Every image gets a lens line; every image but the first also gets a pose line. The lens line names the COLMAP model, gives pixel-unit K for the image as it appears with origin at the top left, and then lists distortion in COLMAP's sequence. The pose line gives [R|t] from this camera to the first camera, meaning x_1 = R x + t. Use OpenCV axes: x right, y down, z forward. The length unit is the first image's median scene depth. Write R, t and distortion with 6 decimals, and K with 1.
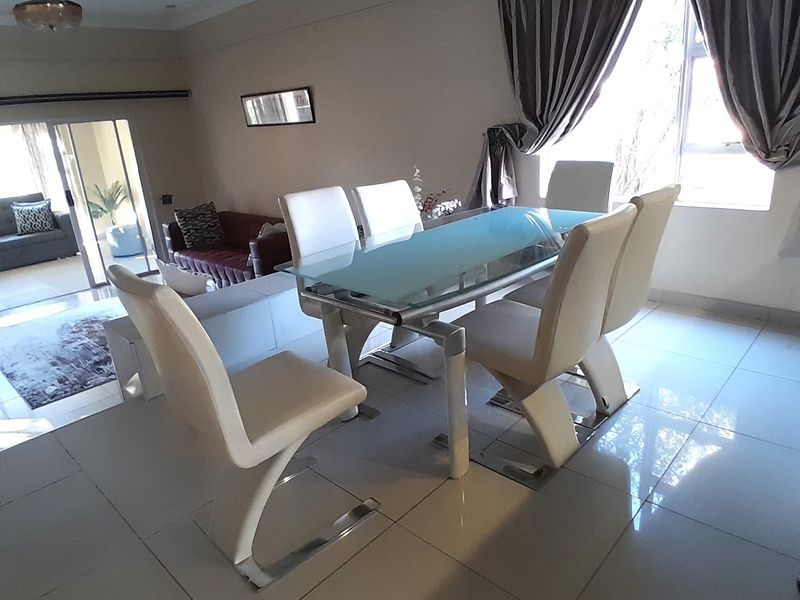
lens RADIAL K [[537.8, 0, 400.0], [0, 537.8, 300.0], [0, 0, 1]] dist [0.028921, -0.063881]
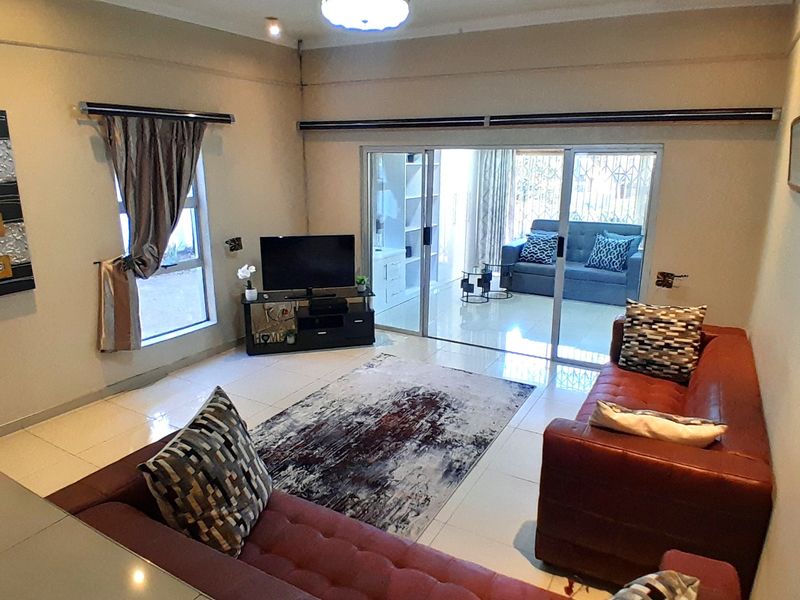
lens RADIAL K [[532.0, 0, 407.3], [0, 532.0, 300.8], [0, 0, 1]] dist [0.014757, -0.059499]
pose [[0.242480, 0.317864, -0.916606, 0.094865], [-0.334581, 0.914237, 0.228532, -0.274935], [0.910637, 0.251264, 0.328036, 0.710883]]
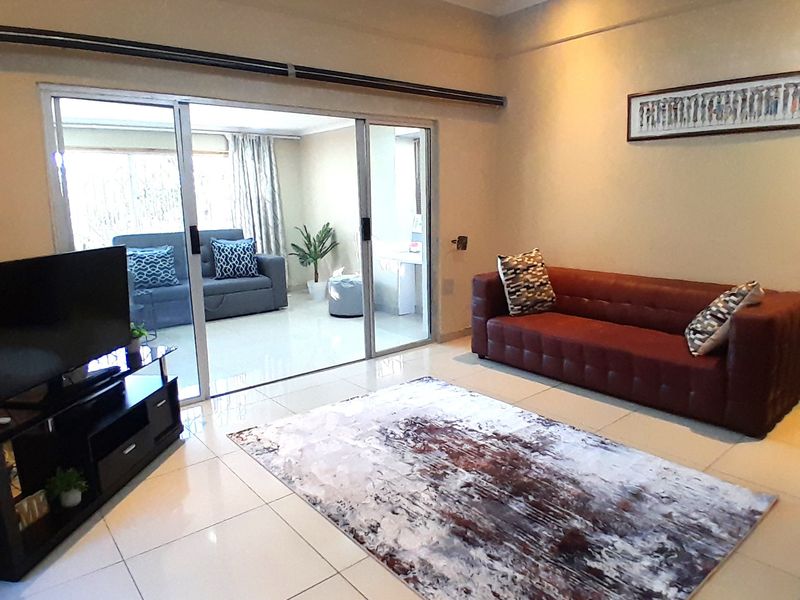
lens RADIAL K [[532.0, 0, 407.3], [0, 532.0, 300.8], [0, 0, 1]] dist [0.014757, -0.059499]
pose [[0.992474, 0.072487, -0.098696, -0.574965], [-0.084959, 0.988042, -0.128668, -0.022260], [0.088189, 0.136085, 0.986764, 0.429657]]
